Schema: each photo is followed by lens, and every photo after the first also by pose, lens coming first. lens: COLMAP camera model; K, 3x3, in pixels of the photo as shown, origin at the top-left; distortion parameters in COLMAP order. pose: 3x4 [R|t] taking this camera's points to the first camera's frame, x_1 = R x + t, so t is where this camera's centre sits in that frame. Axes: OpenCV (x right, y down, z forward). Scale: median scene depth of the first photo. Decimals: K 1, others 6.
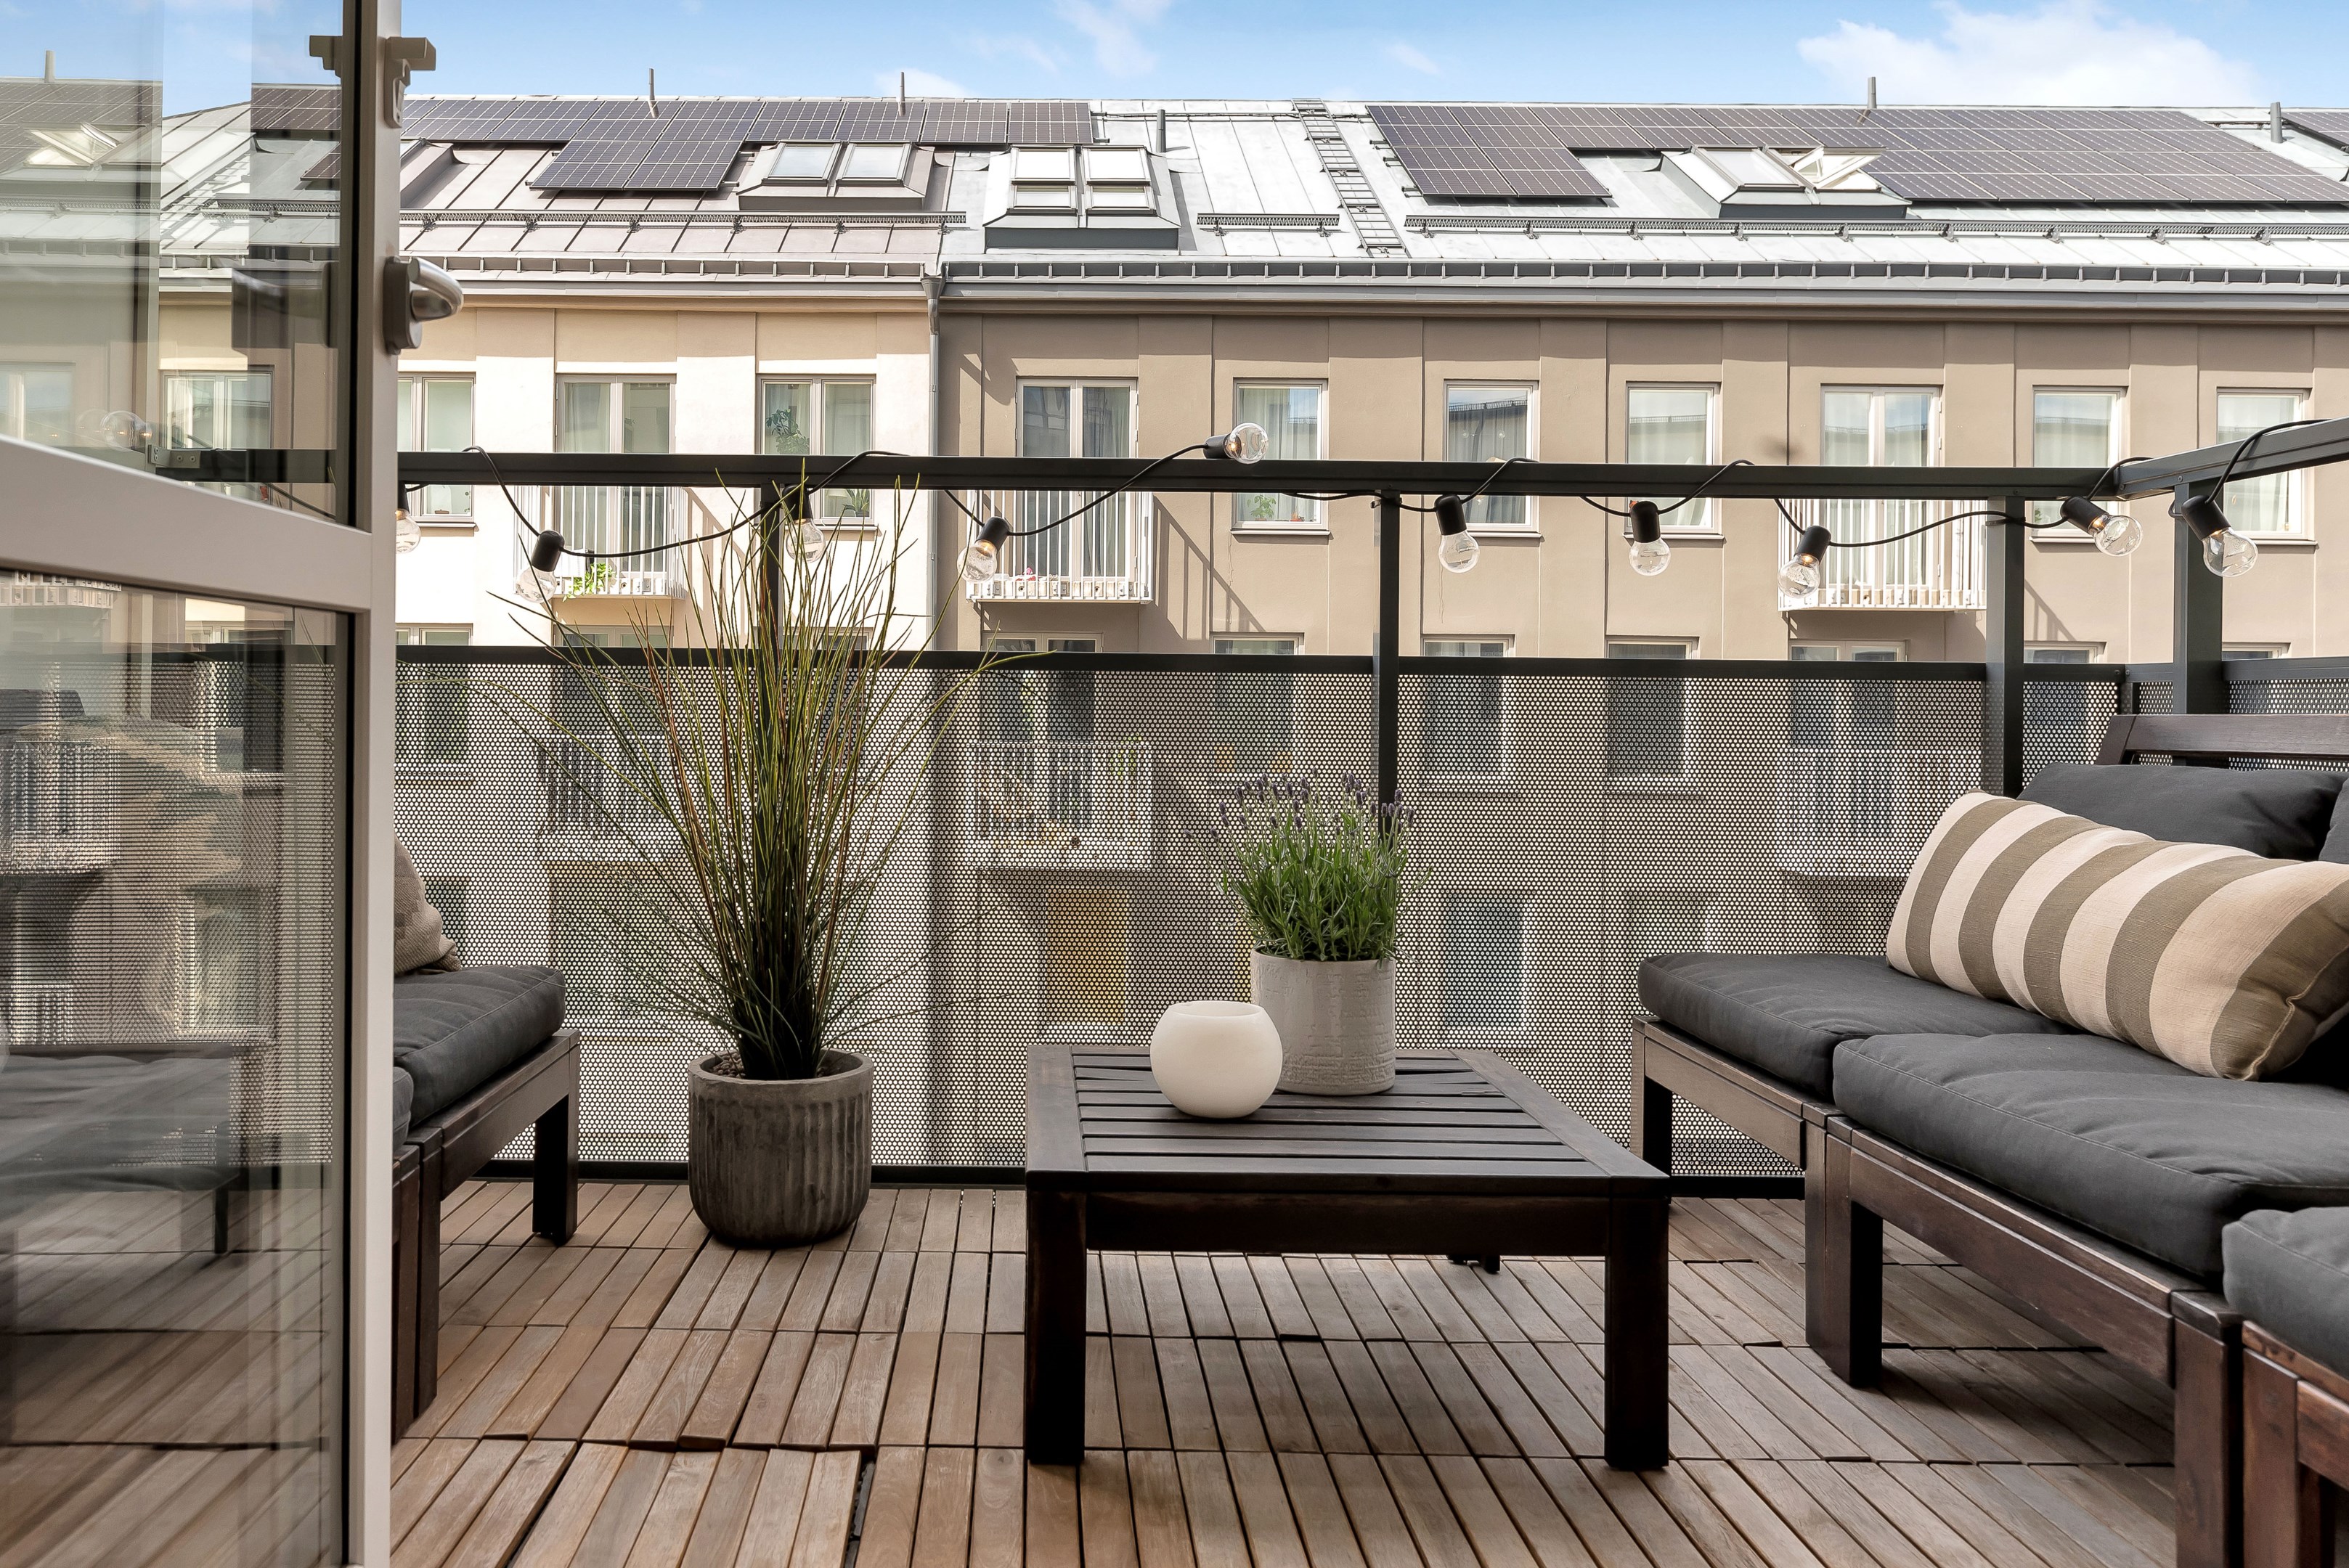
lens RADIAL K [[1746.9, 0, 1211.6], [0, 1746.9, 782.6], [0, 0, 1]] dist [-0.006945, 0.004089]
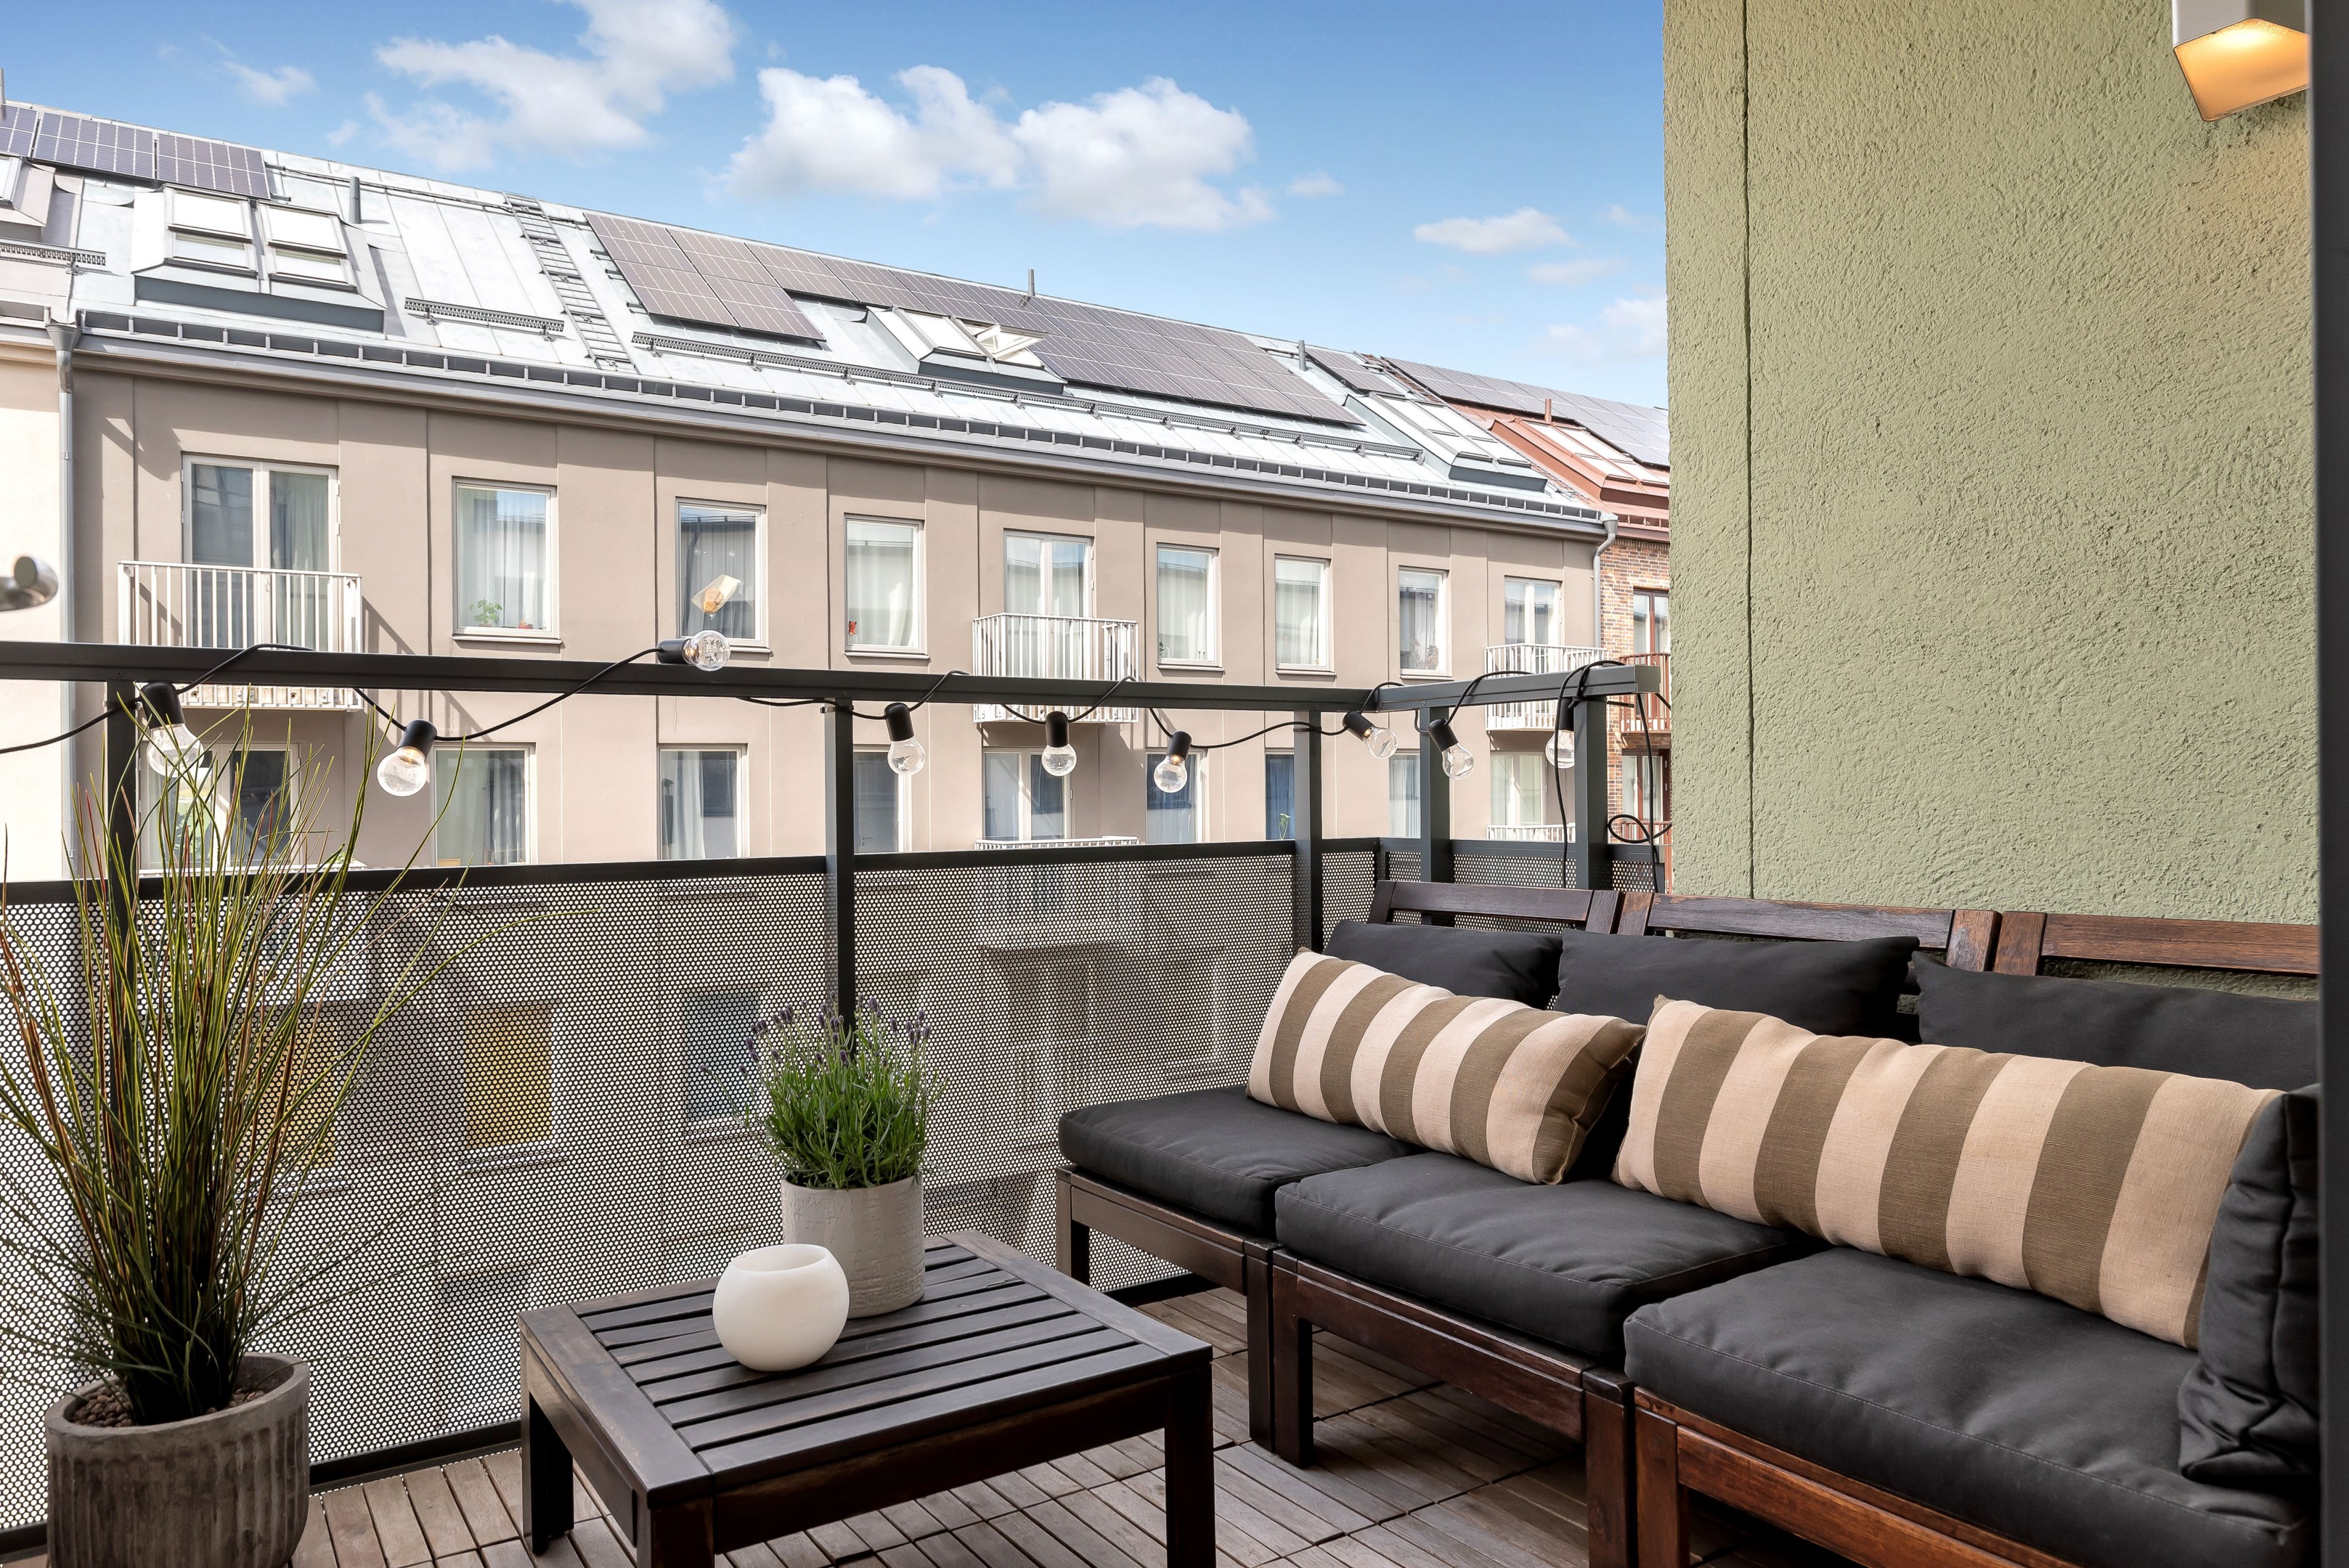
lens RADIAL K [[1568.2, 0, 1201.4], [0, 1568.2, 765.4], [0, 0, 1]] dist [-0.006337, -0.000281]
pose [[0.820195, -0.014278, 0.571905, -0.146030], [0.013519, 0.999893, 0.005575, -0.072864], [-0.571924, 0.003159, 0.820301, 0.059761]]
